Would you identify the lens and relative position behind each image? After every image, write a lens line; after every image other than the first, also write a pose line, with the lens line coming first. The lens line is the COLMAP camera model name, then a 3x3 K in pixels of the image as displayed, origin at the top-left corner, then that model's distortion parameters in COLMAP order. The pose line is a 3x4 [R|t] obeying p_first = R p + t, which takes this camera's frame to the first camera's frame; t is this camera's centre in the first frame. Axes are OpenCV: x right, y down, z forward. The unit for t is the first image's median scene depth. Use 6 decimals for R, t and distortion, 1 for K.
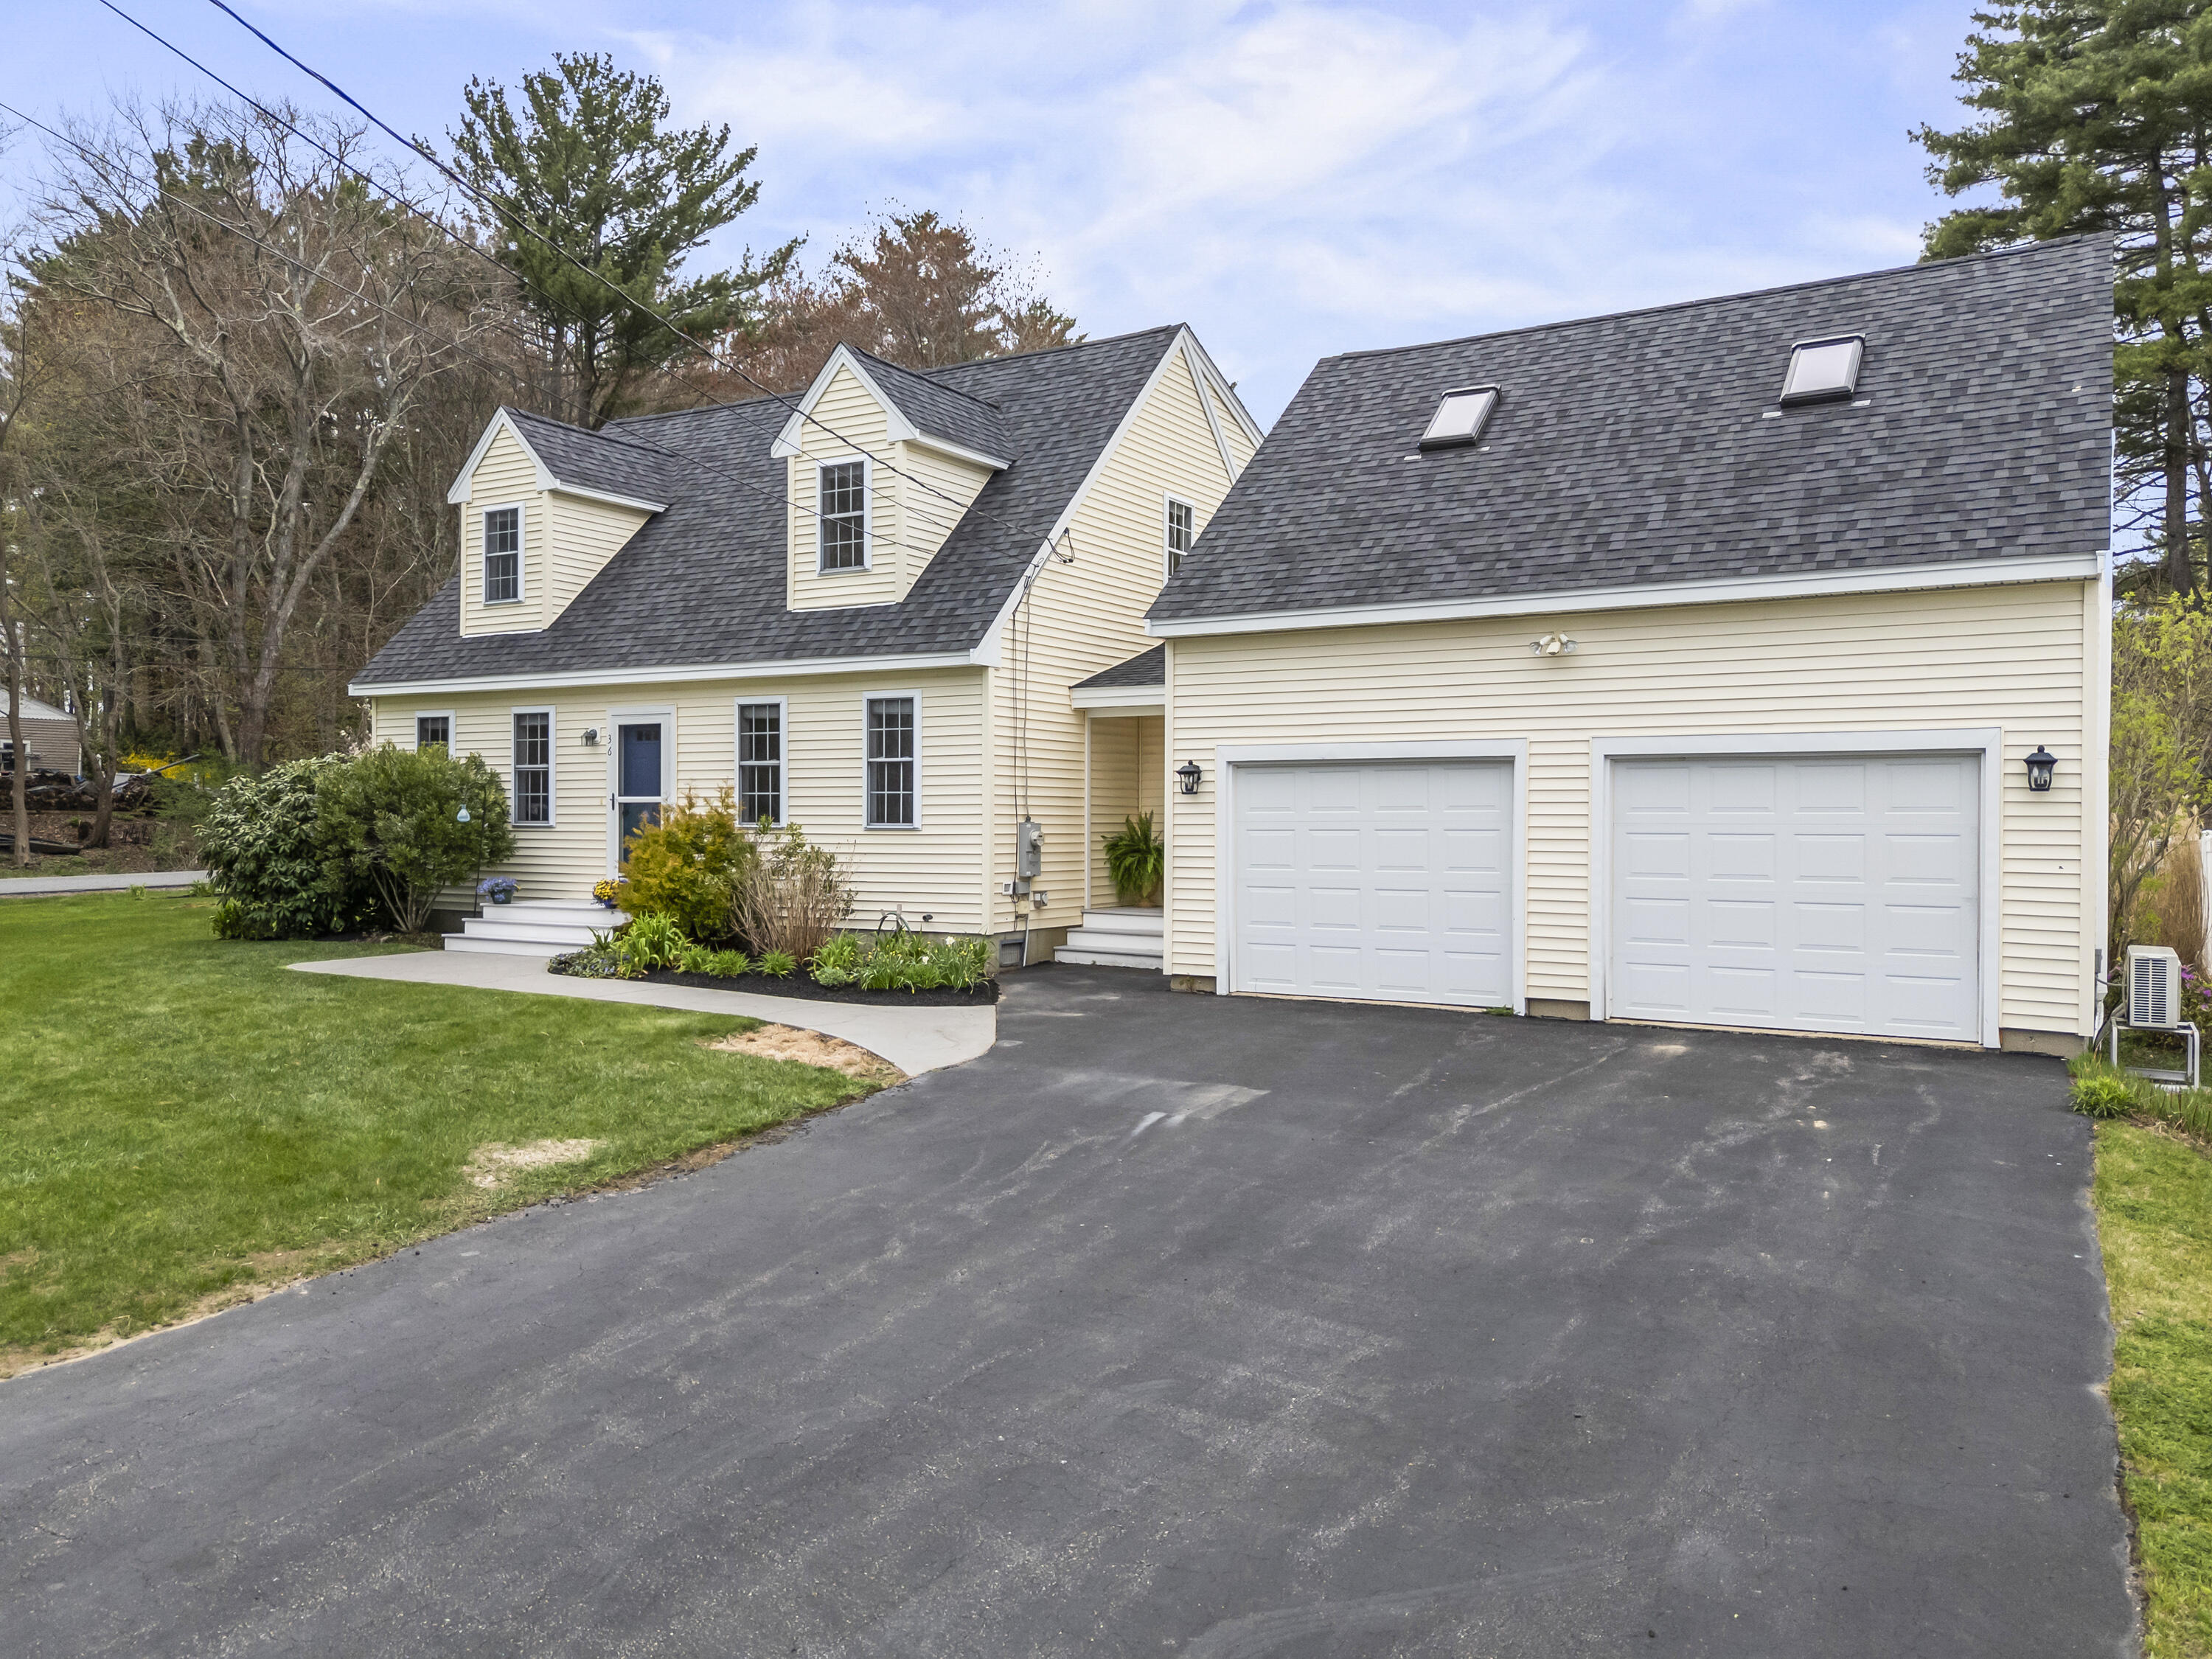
lens RADIAL K [[1633.8, 0, 1106.0], [0, 1633.8, 829.5], [0, 0, 1]] dist [0.056860, -0.050307]
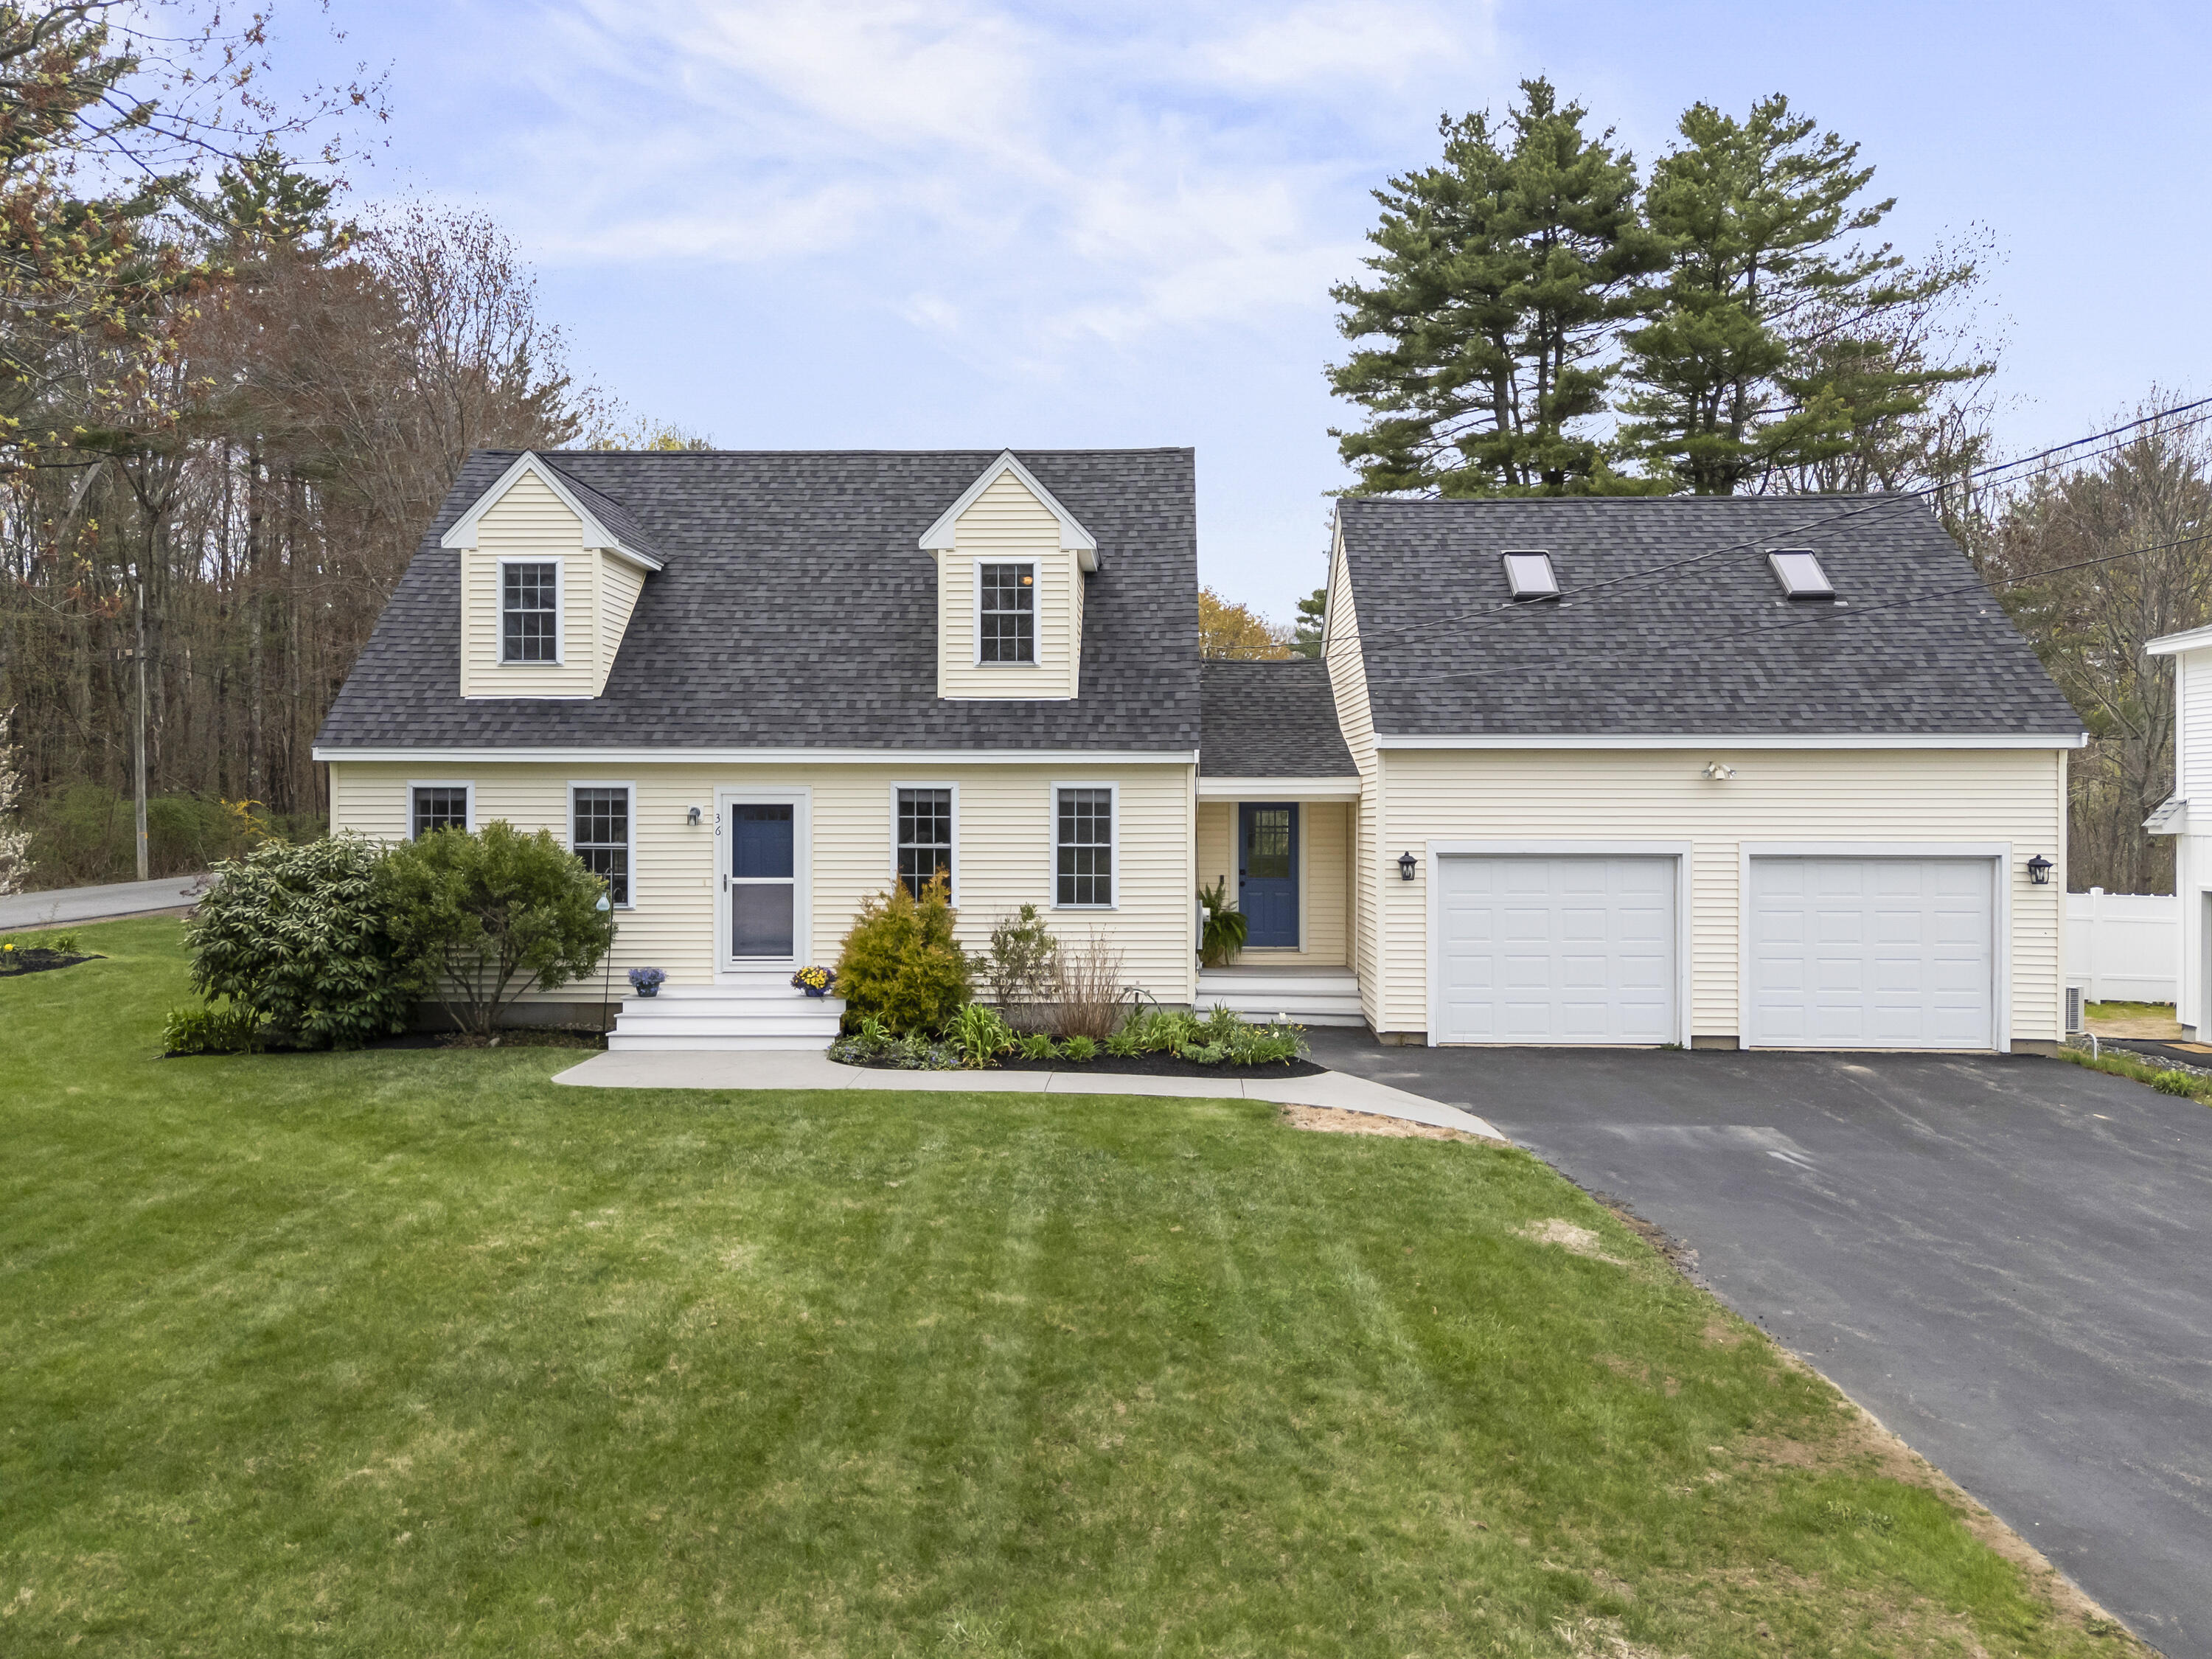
lens RADIAL K [[1640.0, 0, 1103.5], [0, 1640.0, 801.8], [0, 0, 1]] dist [0.061597, -0.051878]
pose [[0.874475, 0.001610, 0.485068, -0.641899], [0.005090, 0.999909, -0.012493, -0.057567], [-0.485044, 0.013394, 0.874387, 0.045472]]
